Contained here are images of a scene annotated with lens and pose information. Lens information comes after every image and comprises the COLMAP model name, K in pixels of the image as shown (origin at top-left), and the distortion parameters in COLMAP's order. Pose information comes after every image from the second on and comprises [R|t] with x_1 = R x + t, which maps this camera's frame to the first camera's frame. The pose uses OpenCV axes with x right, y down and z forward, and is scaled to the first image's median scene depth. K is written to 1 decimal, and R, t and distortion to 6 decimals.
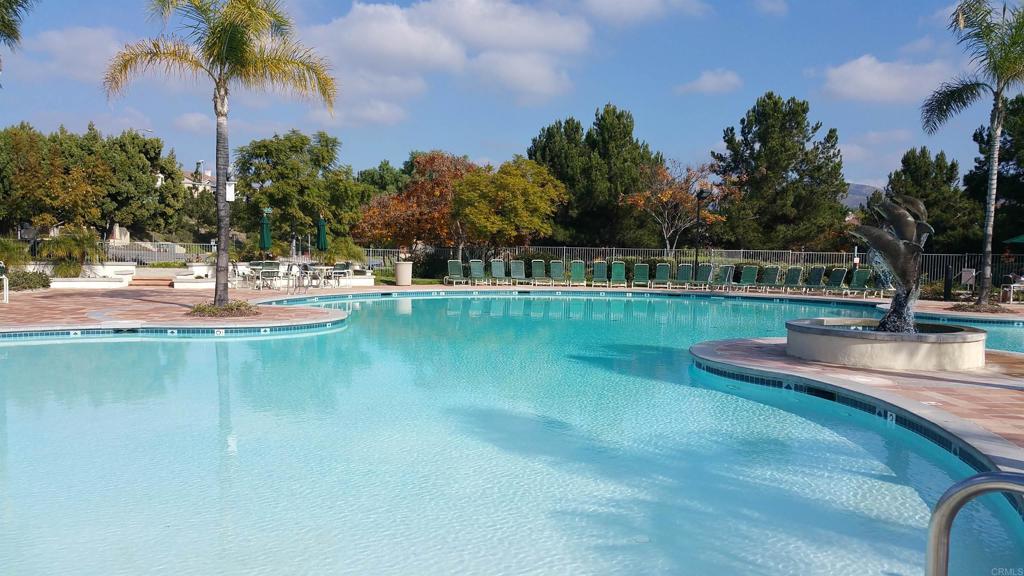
lens RADIAL K [[841.2, 0, 512.0], [0, 841.2, 288.0], [0, 0, 1]] dist [0.113646, -0.179700]
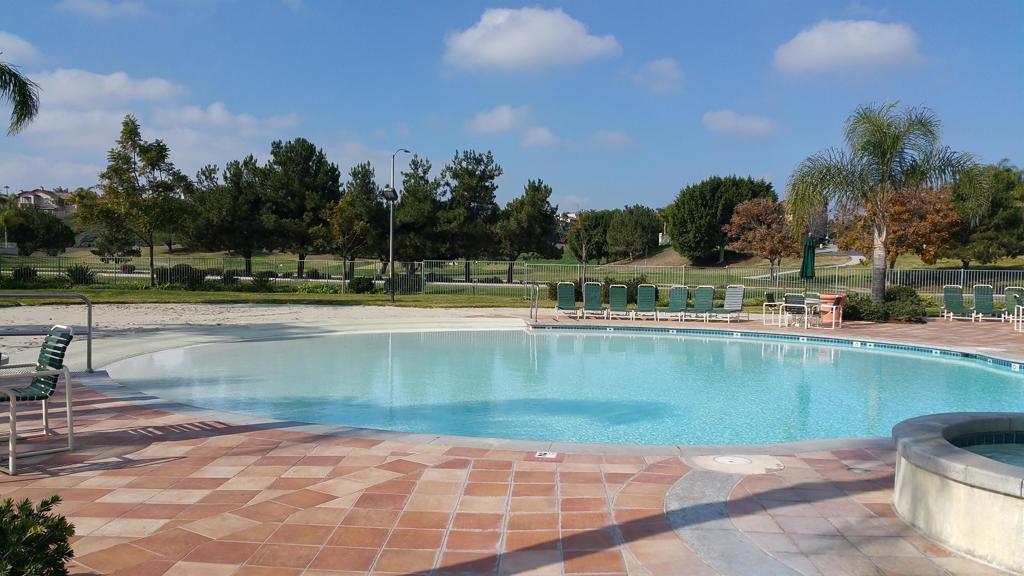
lens RADIAL K [[841.2, 0, 512.0], [0, 841.2, 288.0], [0, 0, 1]] dist [0.113646, -0.179700]
pose [[-0.186543, 0.002849, -0.982443, 0.346137], [-0.066485, 0.997667, 0.015517, -0.006097], [0.980194, 0.068213, -0.185919, 0.320231]]
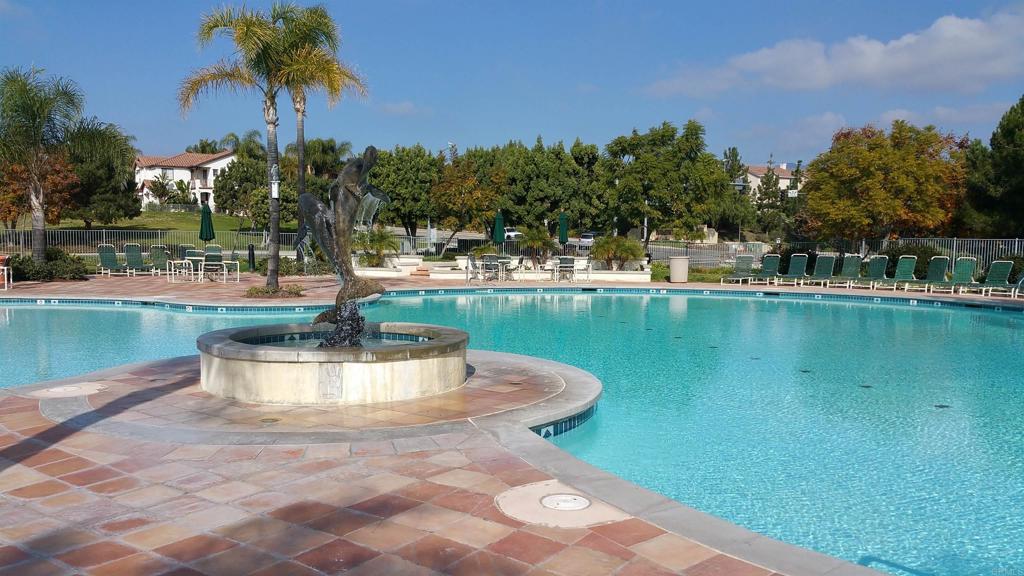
lens RADIAL K [[841.2, 0, 512.0], [0, 841.2, 288.0], [0, 0, 1]] dist [0.113646, -0.179700]
pose [[0.701614, 0.030345, -0.711910, 0.414172], [-0.031182, 0.999443, 0.011870, -0.002402], [0.711874, 0.013871, 0.702170, 0.248987]]
